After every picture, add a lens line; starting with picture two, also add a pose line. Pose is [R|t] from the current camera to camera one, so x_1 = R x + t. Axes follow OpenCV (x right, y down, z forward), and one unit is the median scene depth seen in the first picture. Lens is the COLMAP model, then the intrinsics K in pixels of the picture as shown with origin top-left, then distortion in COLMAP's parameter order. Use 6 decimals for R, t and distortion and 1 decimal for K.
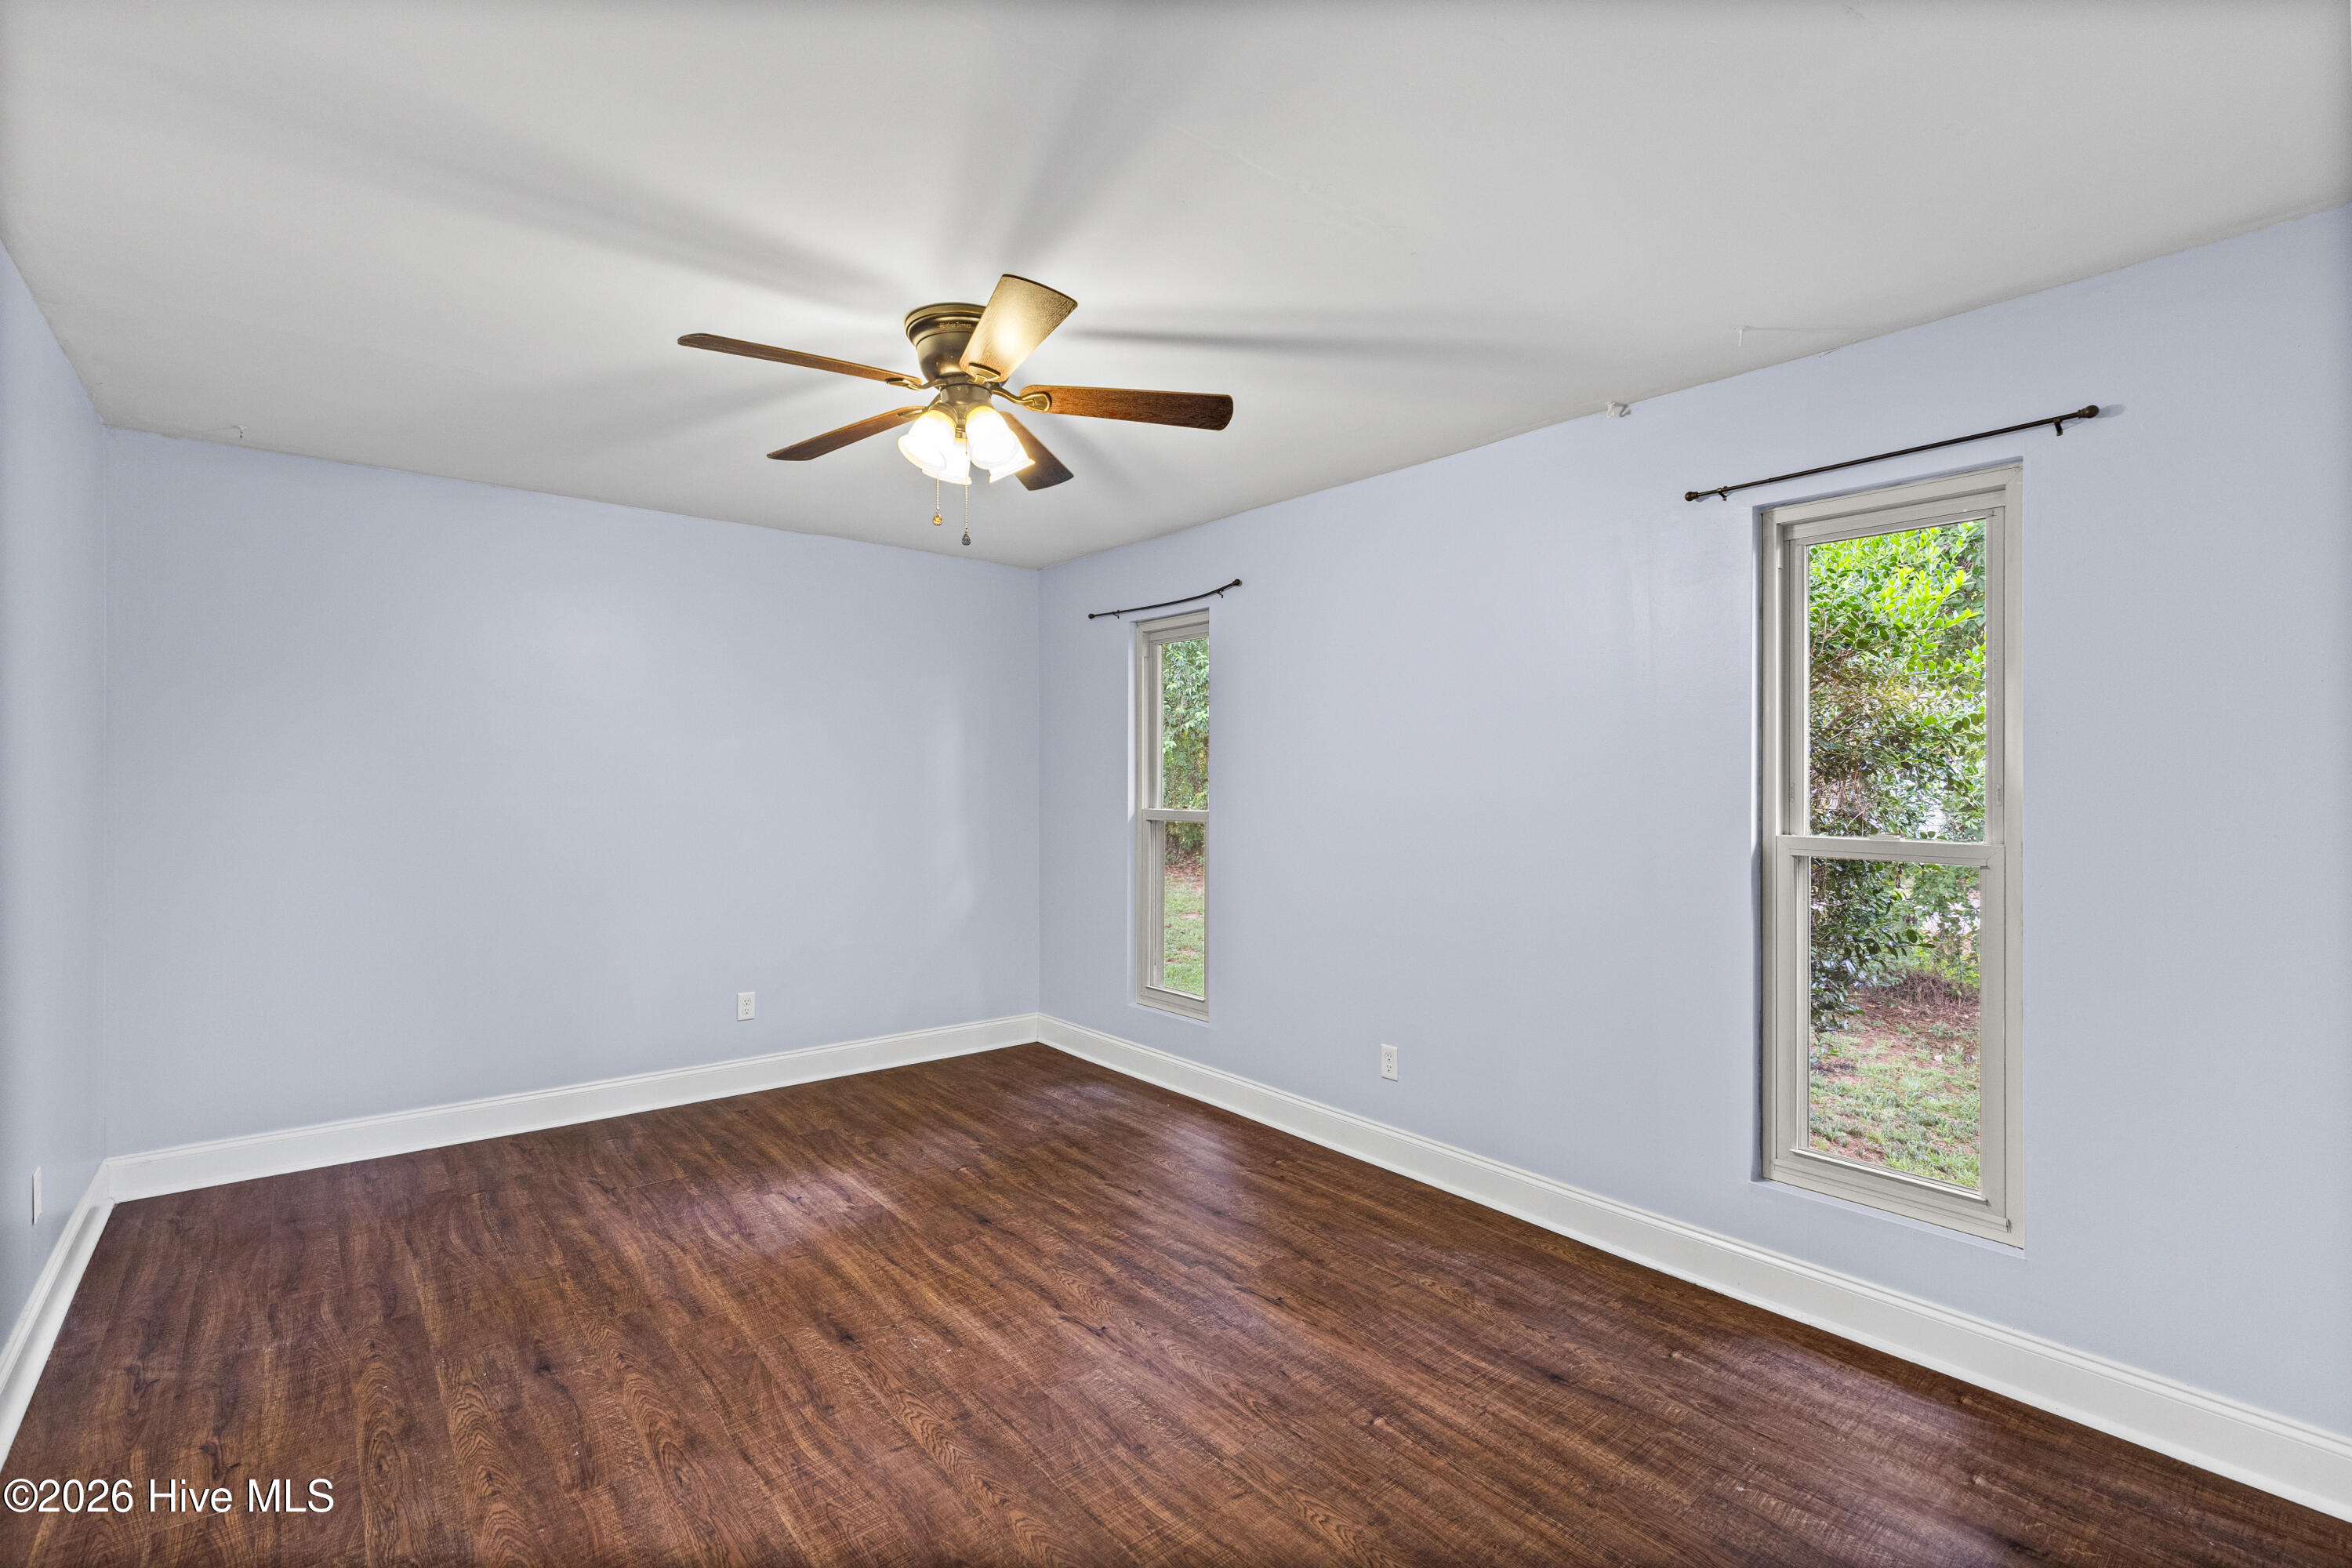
lens RADIAL K [[1061.7, 0, 1169.7], [0, 1061.7, 778.8], [0, 0, 1]] dist [0.008520, -0.000856]
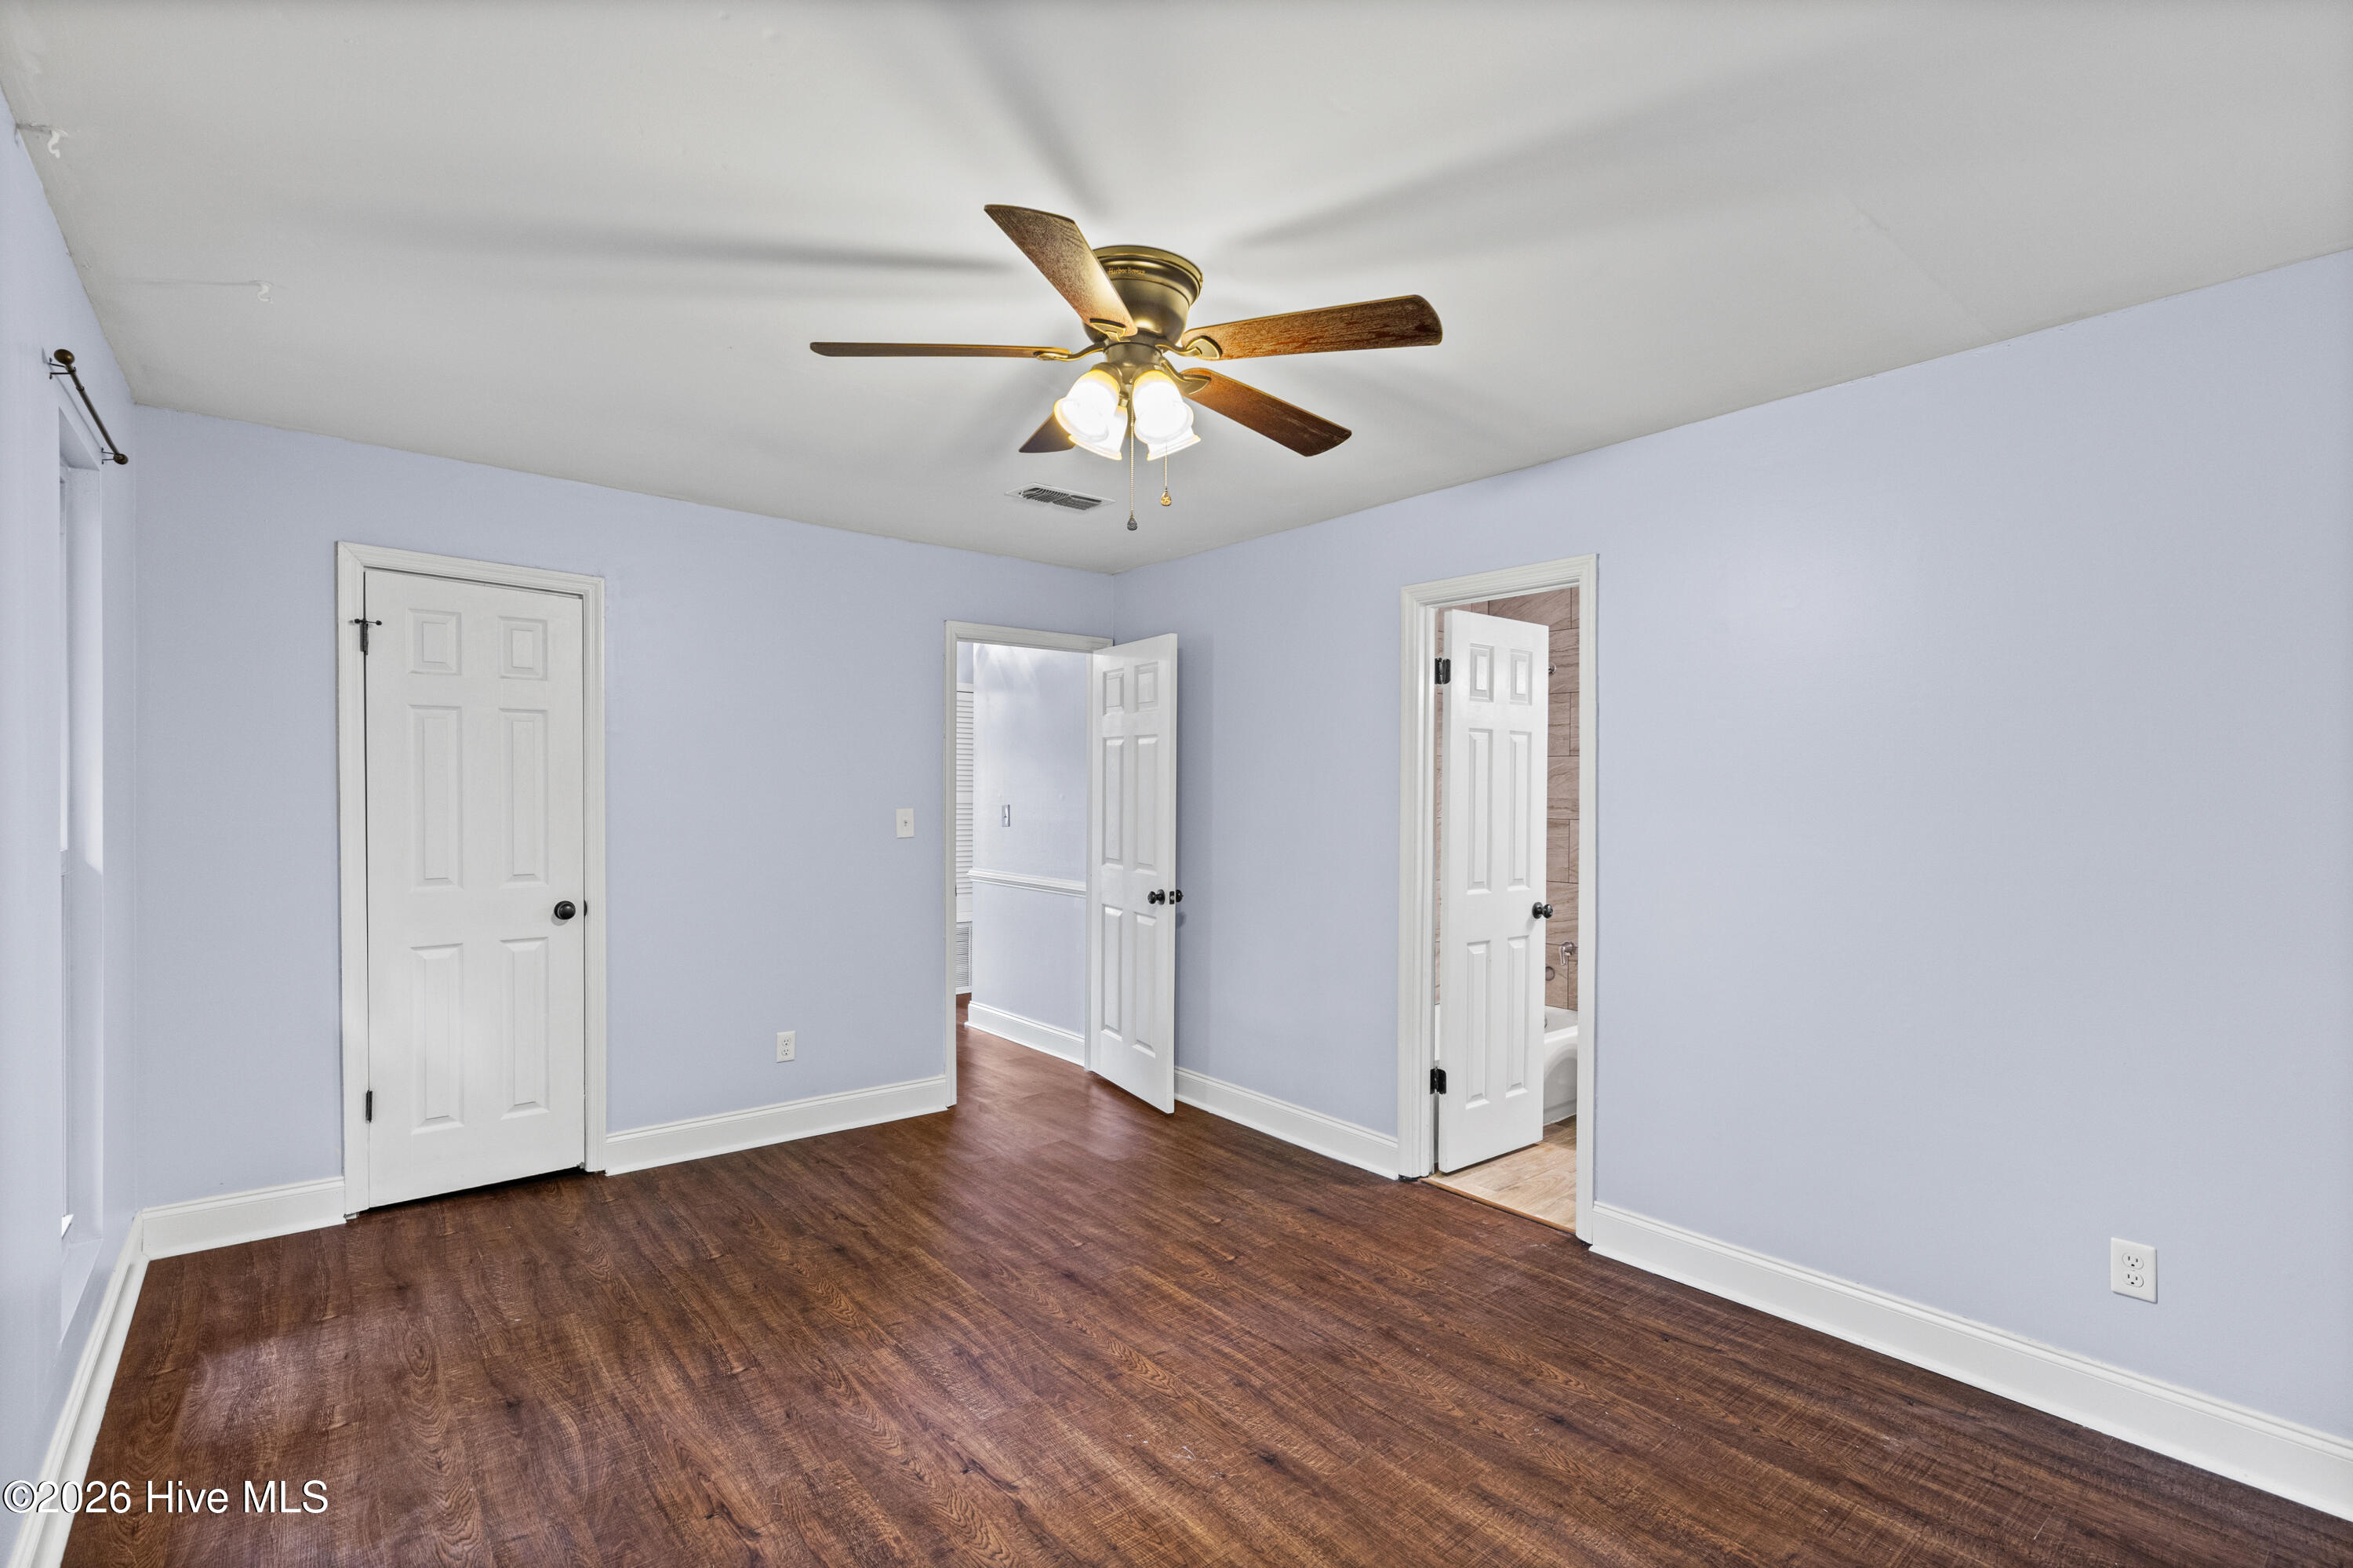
lens RADIAL K [[1062.2, 0, 1170.2], [0, 1062.2, 778.8], [0, 0, 1]] dist [0.008520, -0.000856]
pose [[-0.999852, -0.017188, 0.000861, -0.231188], [-0.017197, 0.999788, -0.011288, -0.008541], [-0.000667, -0.011301, -0.999936, 2.000446]]
